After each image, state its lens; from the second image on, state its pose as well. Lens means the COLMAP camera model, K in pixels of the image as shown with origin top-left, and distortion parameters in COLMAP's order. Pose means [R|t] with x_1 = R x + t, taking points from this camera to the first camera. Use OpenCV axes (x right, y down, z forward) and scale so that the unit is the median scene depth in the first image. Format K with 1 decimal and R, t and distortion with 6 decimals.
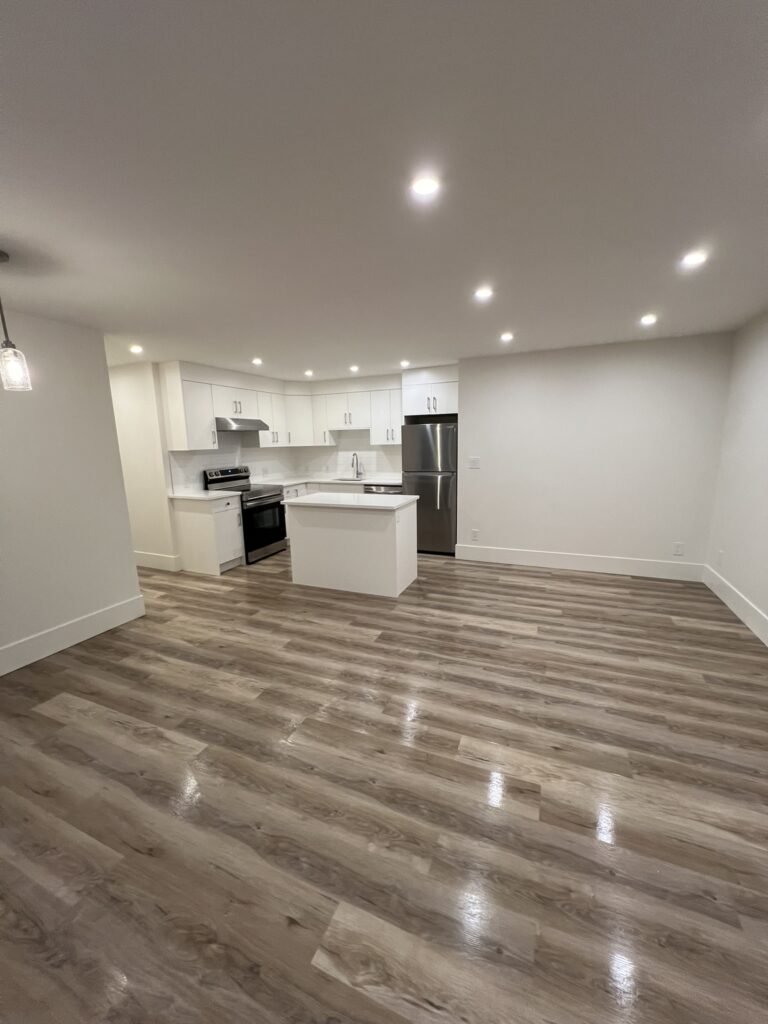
lens RADIAL K [[407.2, 0, 384.0], [0, 407.2, 512.0], [0, 0, 1]] dist [-0.001081, -0.000091]
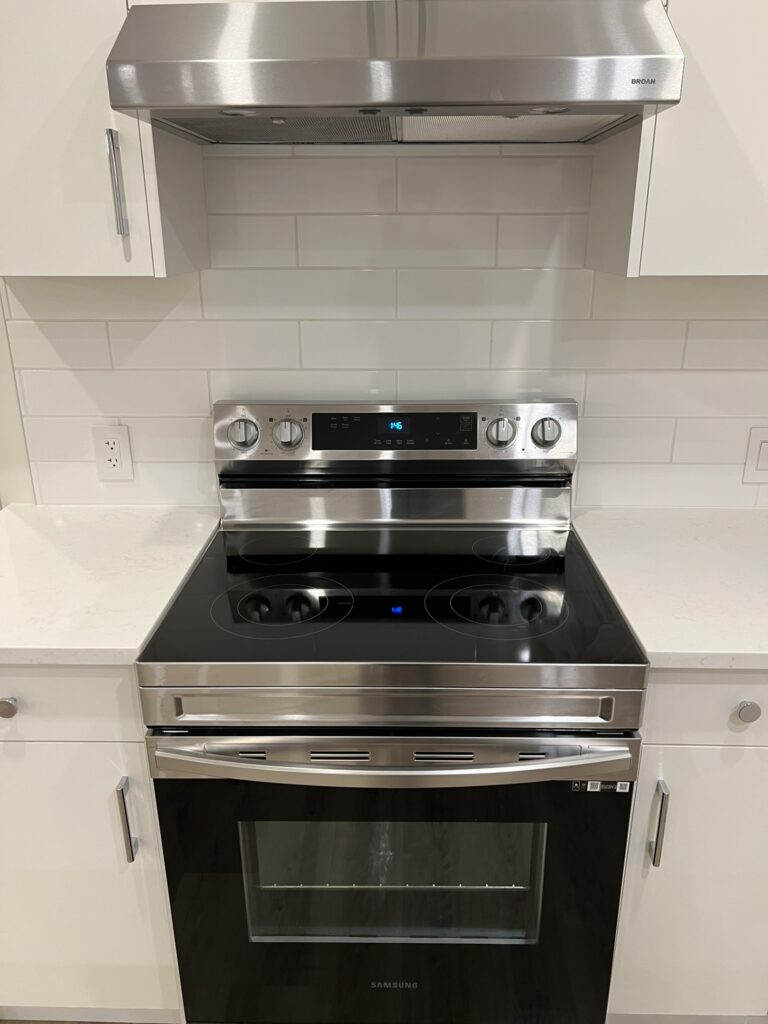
lens RADIAL K [[776.1, 0, 384.0], [0, 776.1, 512.0], [0, 0, 1]] dist [0.000552, -0.002773]
pose [[0.380825, 0.343621, -0.858427, -0.134876], [-0.167854, 0.938649, 0.301268, -0.171981], [0.909284, 0.029360, 0.415140, 0.967539]]
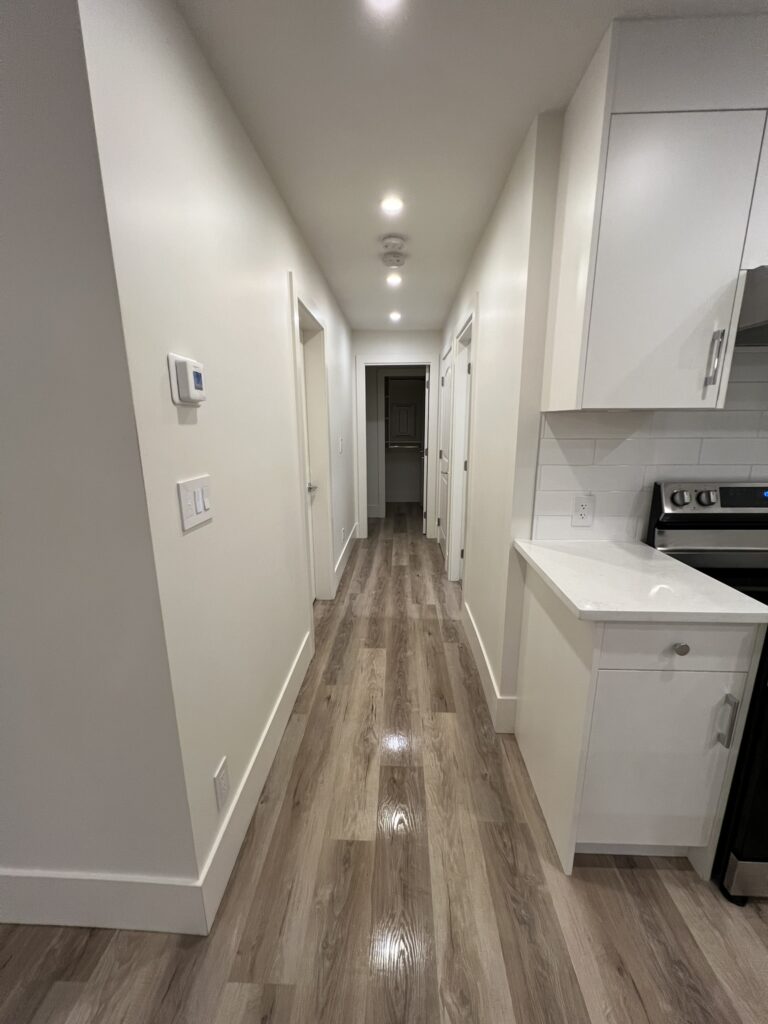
lens RADIAL K [[407.2, 0, 384.0], [0, 407.2, 512.0], [0, 0, 1]] dist [-0.001081, -0.000091]
pose [[0.351757, 0.230167, -0.907353, -0.243591], [-0.159748, 0.969841, 0.184088, -0.106814], [0.922360, 0.080194, 0.377917, 0.728642]]
